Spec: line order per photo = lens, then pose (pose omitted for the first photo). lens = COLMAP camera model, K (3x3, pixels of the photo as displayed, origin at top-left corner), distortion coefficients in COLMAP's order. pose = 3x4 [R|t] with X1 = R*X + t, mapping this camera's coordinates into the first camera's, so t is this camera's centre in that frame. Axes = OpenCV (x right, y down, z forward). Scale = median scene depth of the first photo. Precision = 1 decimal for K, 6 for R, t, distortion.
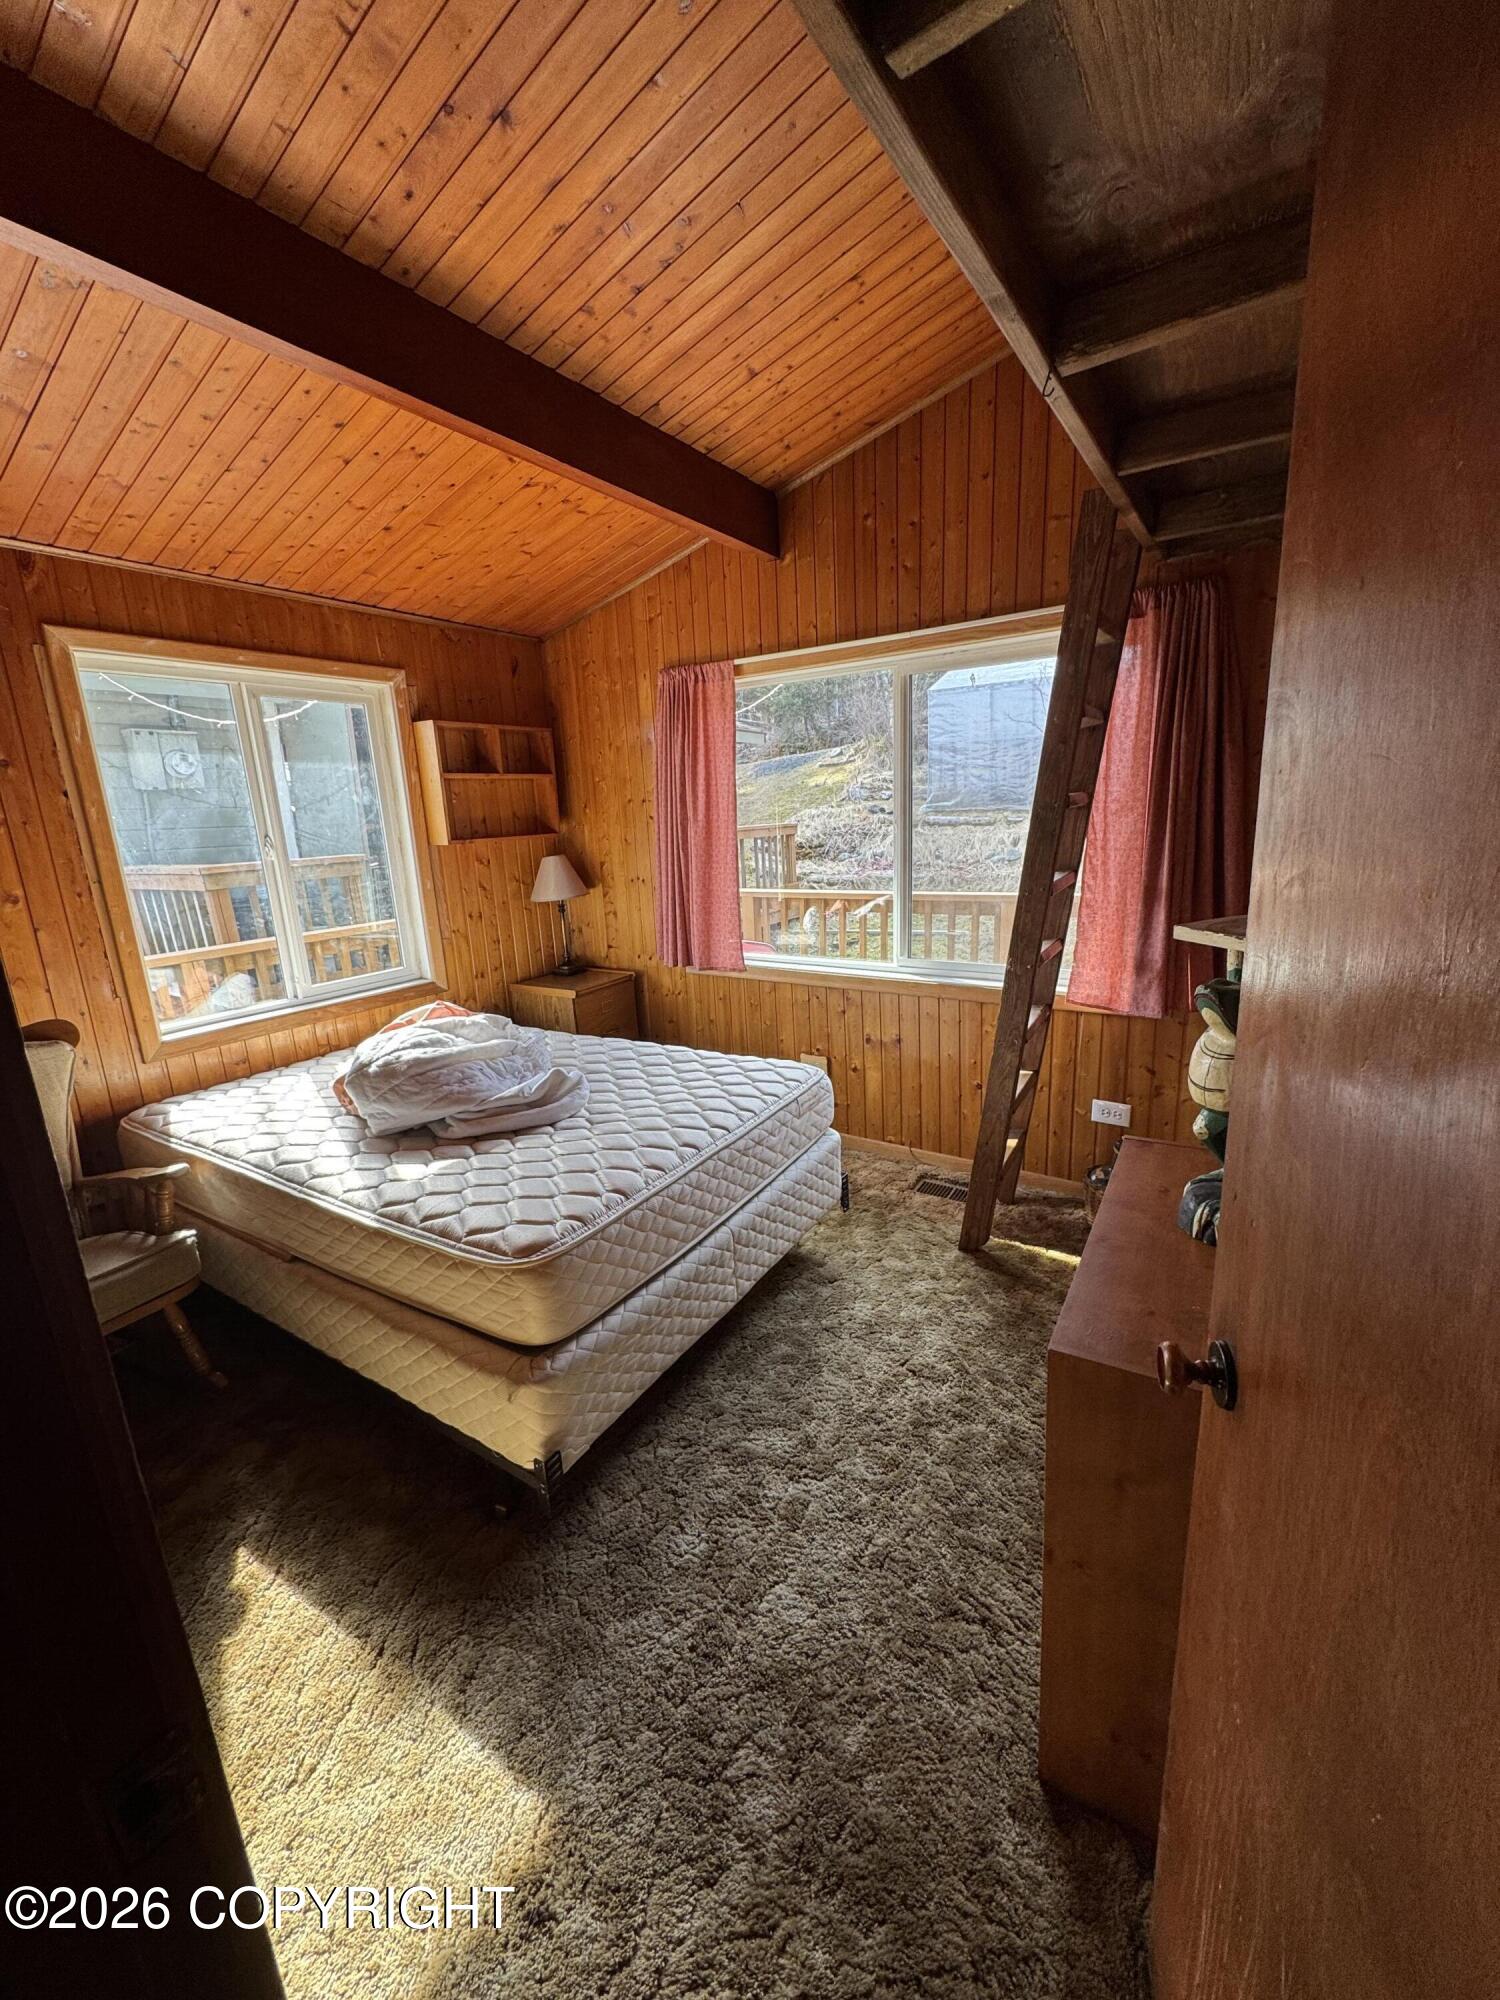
lens RADIAL K [[795.2, 0, 754.5], [0, 795.2, 999.4], [0, 0, 1]] dist [-0.002369, 0.000184]
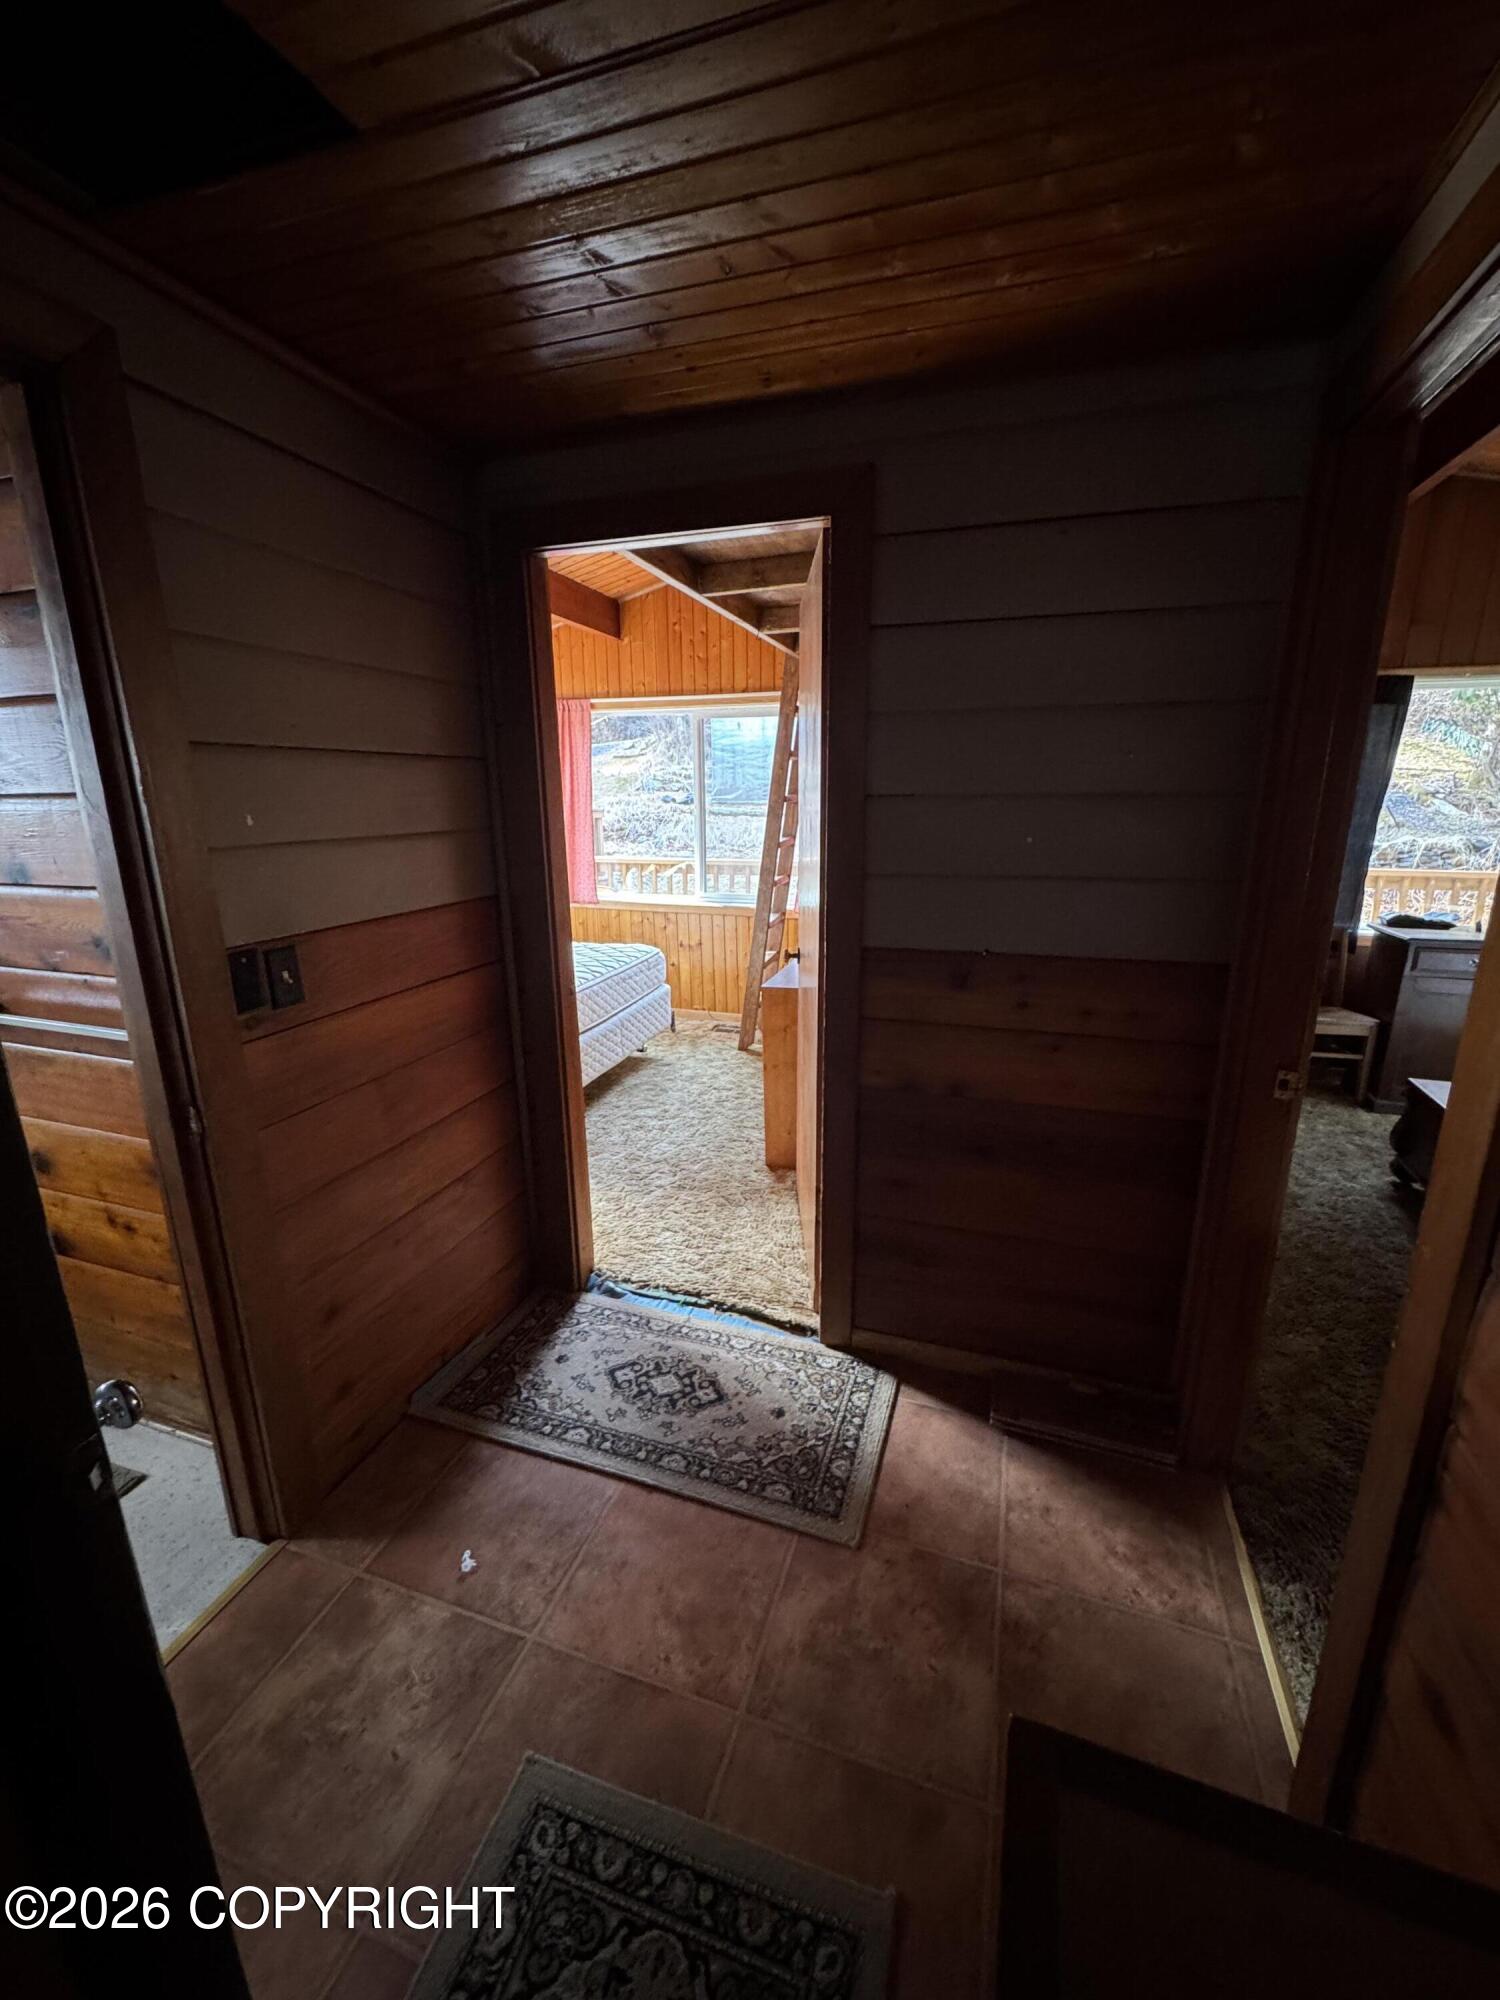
lens RADIAL K [[795.2, 0, 754.5], [0, 795.2, 999.4], [0, 0, 1]] dist [-0.002369, 0.000184]
pose [[0.965372, -0.025924, 0.259585, -0.134580], [0.022619, 0.999621, 0.015710, 0.142315], [-0.259894, -0.009294, 0.965592, -0.590079]]
